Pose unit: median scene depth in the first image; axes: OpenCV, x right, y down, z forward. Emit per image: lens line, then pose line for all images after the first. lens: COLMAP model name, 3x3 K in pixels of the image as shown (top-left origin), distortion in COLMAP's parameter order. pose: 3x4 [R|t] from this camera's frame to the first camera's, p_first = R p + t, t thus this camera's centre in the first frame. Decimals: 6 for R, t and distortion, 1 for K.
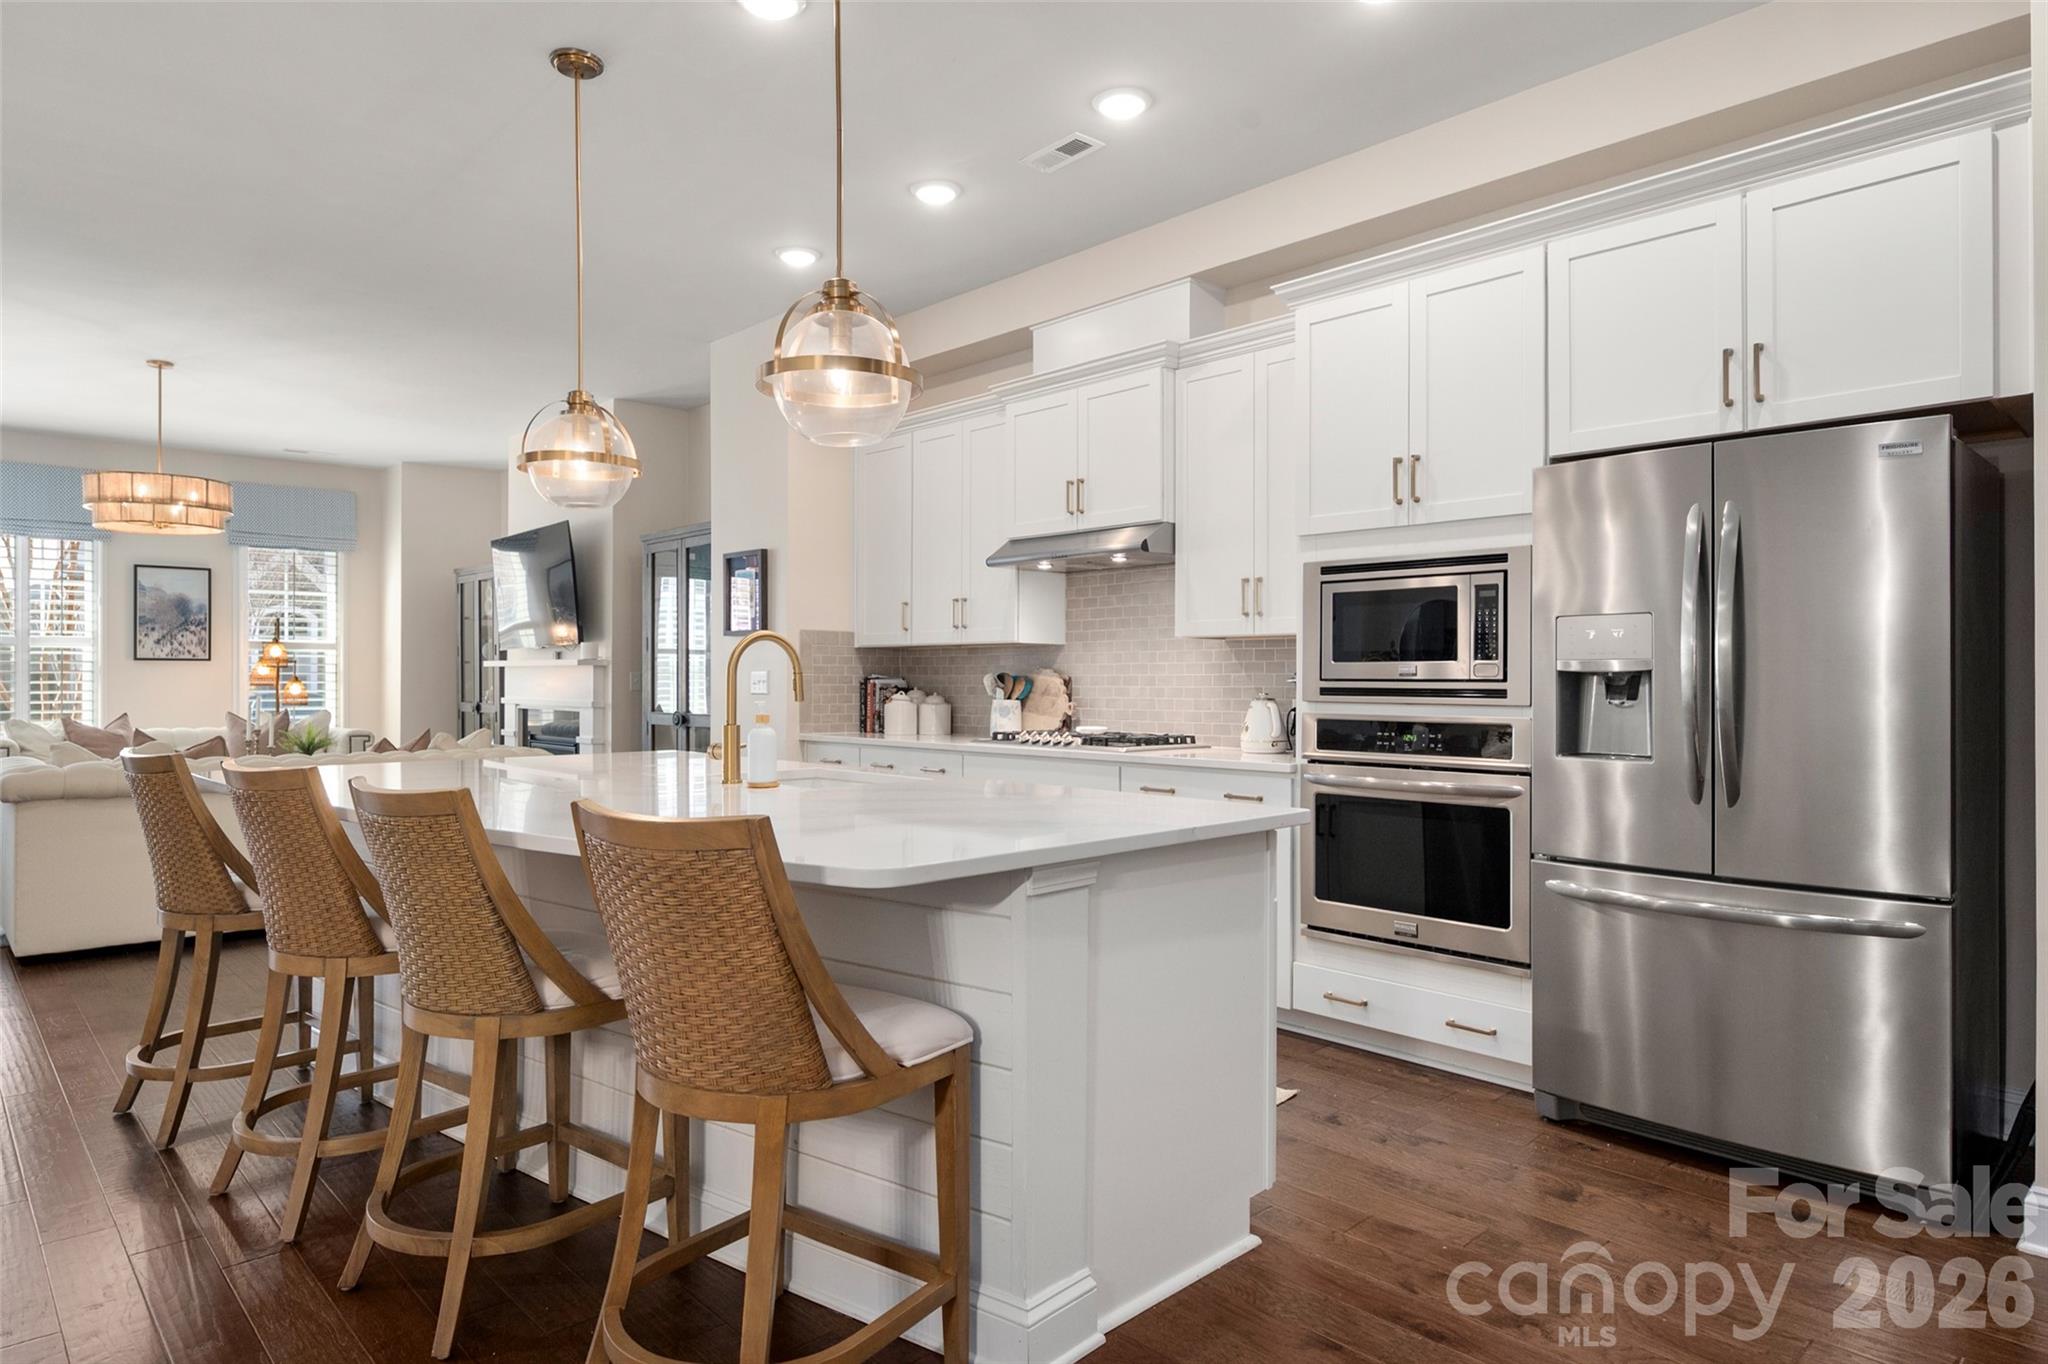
lens RADIAL K [[1221.2, 0, 1042.7], [0, 1221.2, 682.5], [0, 0, 1]] dist [-0.012801, 0.002997]
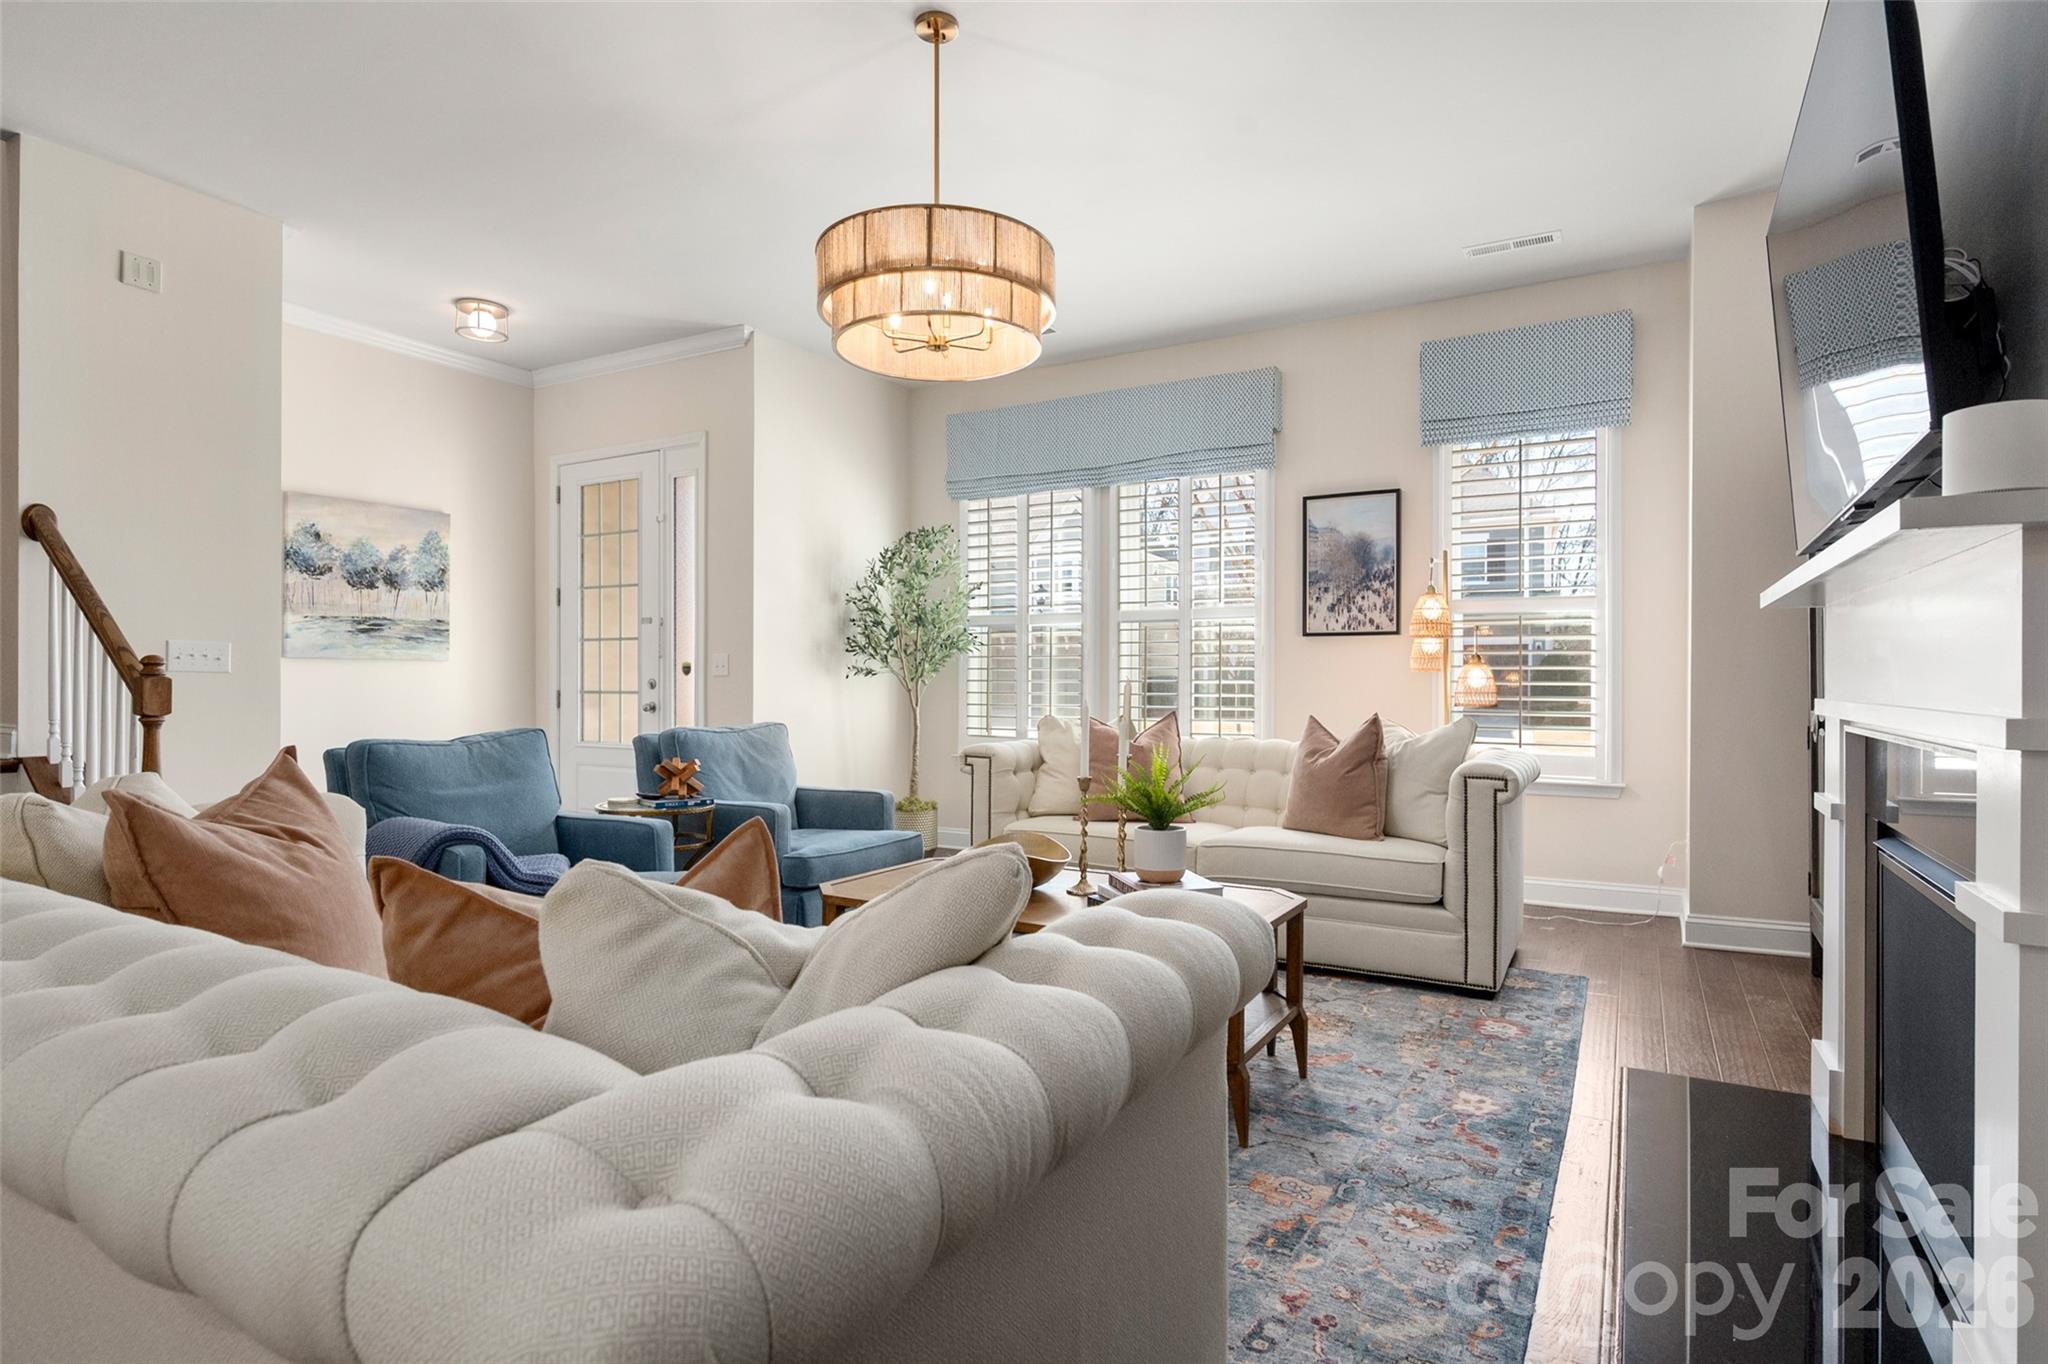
lens RADIAL K [[1074.4, 0, 1028.9], [0, 1074.4, 688.9], [0, 0, 1]] dist [0.000690, -0.000191]
pose [[0.299510, 0.003009, -0.954088, -0.252816], [0.002665, 0.999988, 0.003991, 0.009900], [0.954089, -0.003738, 0.299499, 0.791194]]
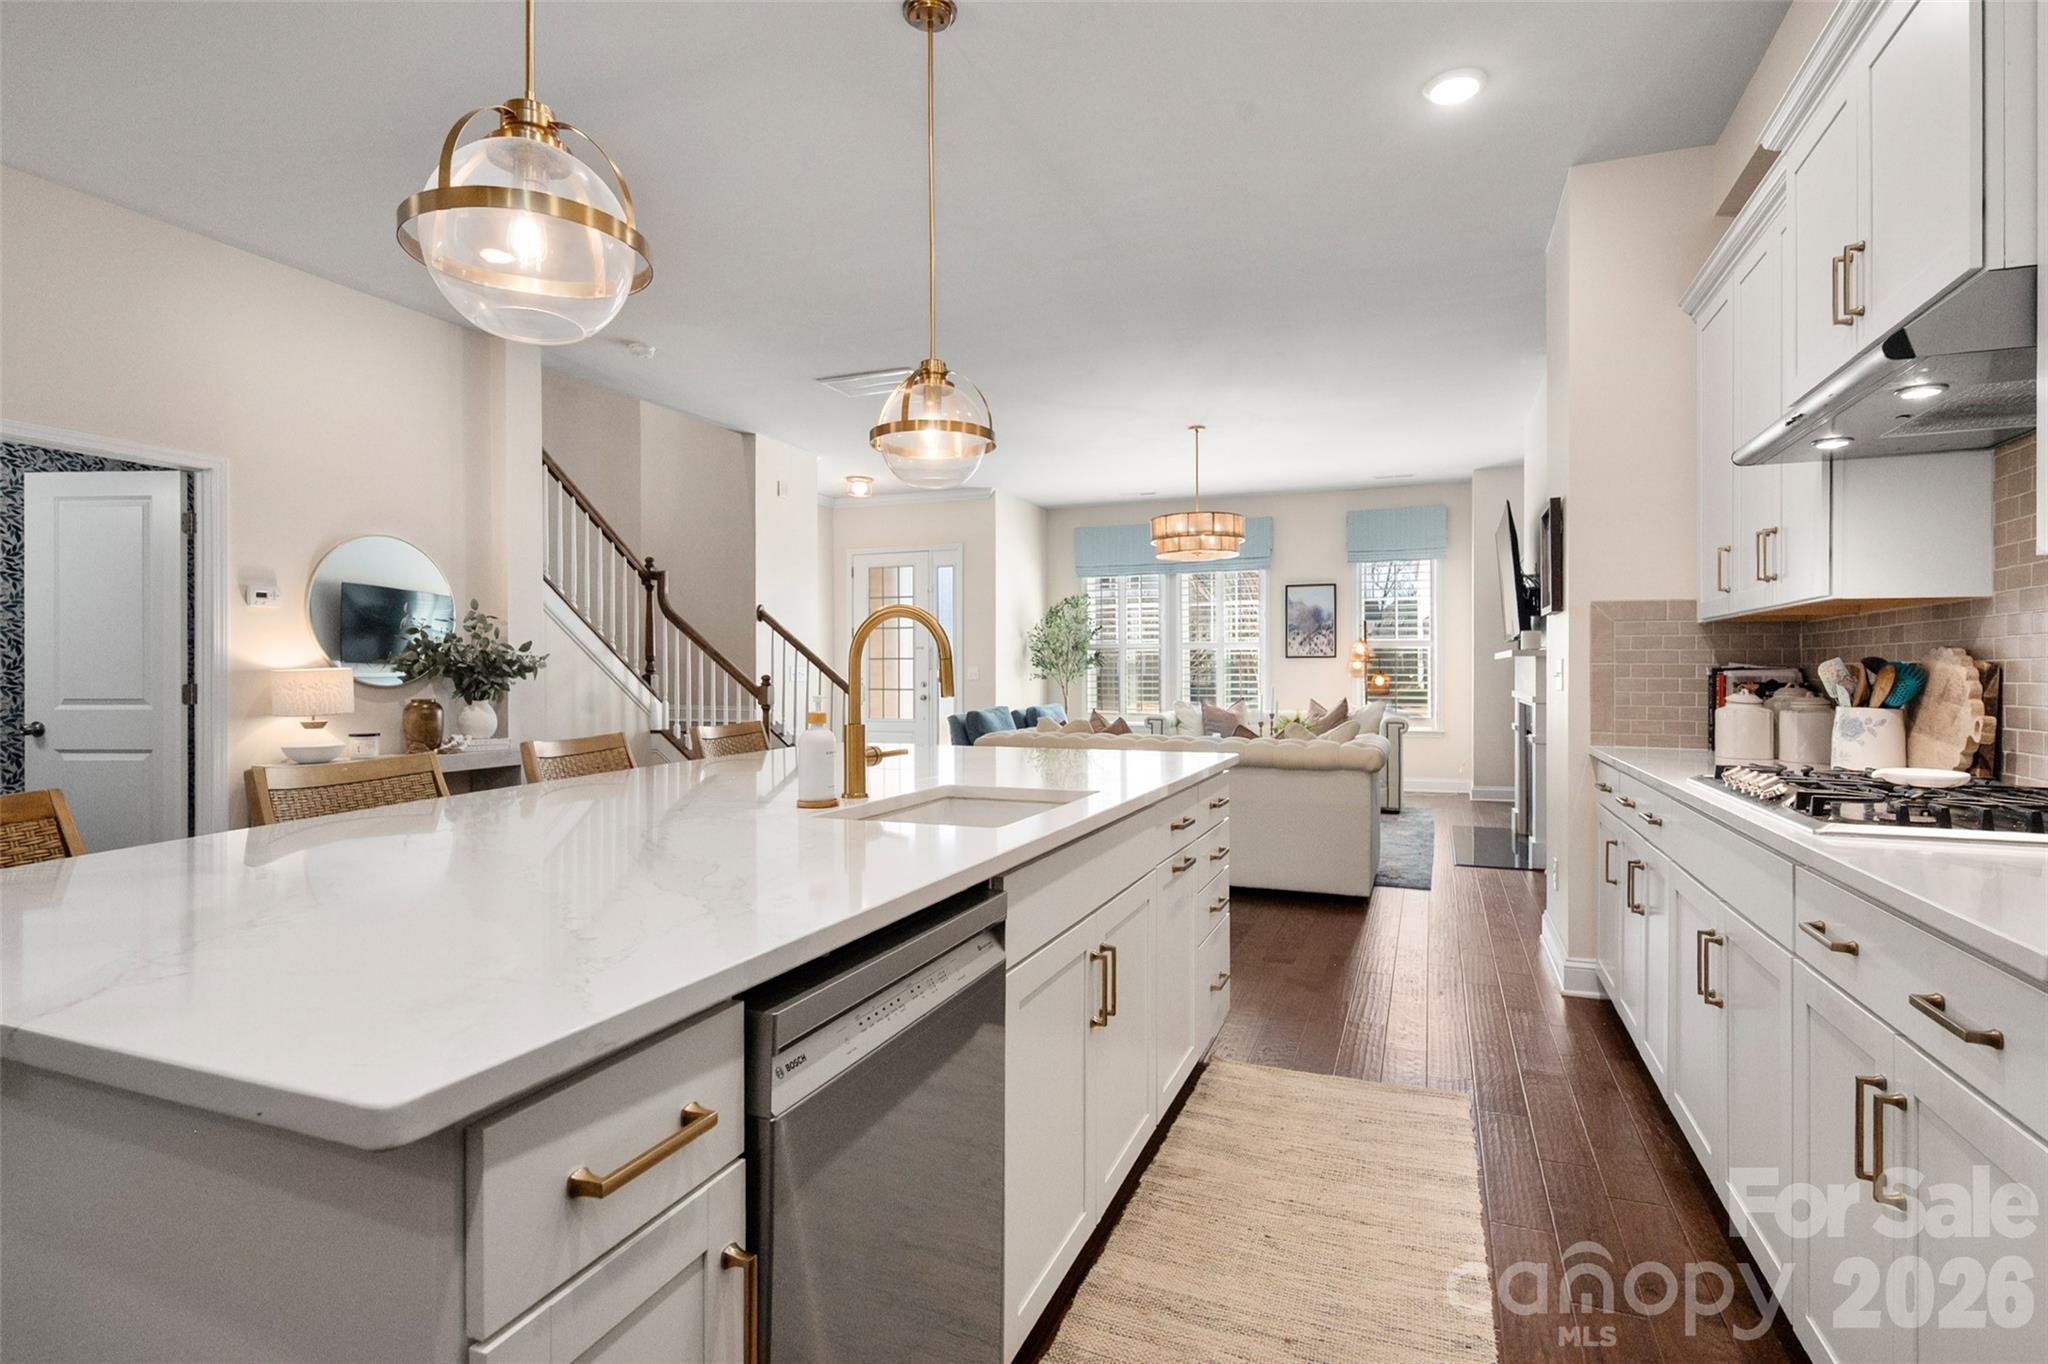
lens RADIAL K [[1020.1, 0, 1039.9], [0, 1020.1, 674.6], [0, 0, 1]] dist [-0.014834, 0.001770]
pose [[0.435155, -0.003710, -0.900348, 0.146948], [0.005609, 0.999983, -0.001410, -0.001106], [0.900338, -0.004437, 0.435168, 0.336052]]
